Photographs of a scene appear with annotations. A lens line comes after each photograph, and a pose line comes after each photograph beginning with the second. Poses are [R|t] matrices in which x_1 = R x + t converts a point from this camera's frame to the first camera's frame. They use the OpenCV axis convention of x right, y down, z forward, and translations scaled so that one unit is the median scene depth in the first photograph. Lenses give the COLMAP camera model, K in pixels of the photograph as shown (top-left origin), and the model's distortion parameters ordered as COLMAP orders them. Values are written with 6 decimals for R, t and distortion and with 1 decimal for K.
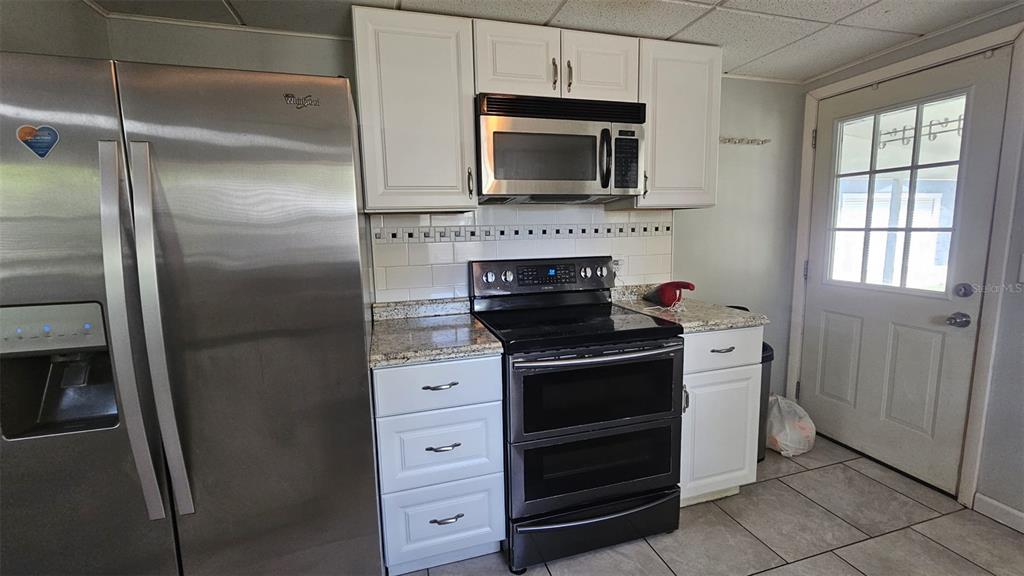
lens RADIAL K [[423.2, 0, 509.4], [0, 423.2, 282.3], [0, 0, 1]] dist [-0.000149, 0.000176]
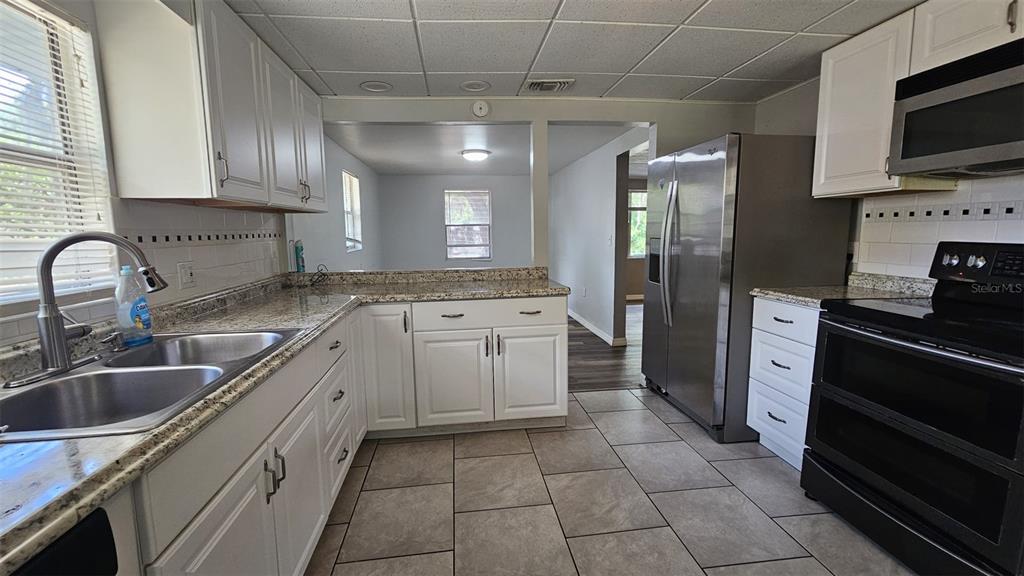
lens RADIAL K [[423.2, 0, 509.5], [0, 423.2, 284.2], [0, 0, 1]] dist [-0.000149, 0.000176]
pose [[-0.153921, 0.148396, -0.976876, 1.139128], [-0.110328, 0.979894, 0.166239, -0.009196], [0.981904, 0.133364, -0.134455, 0.229668]]
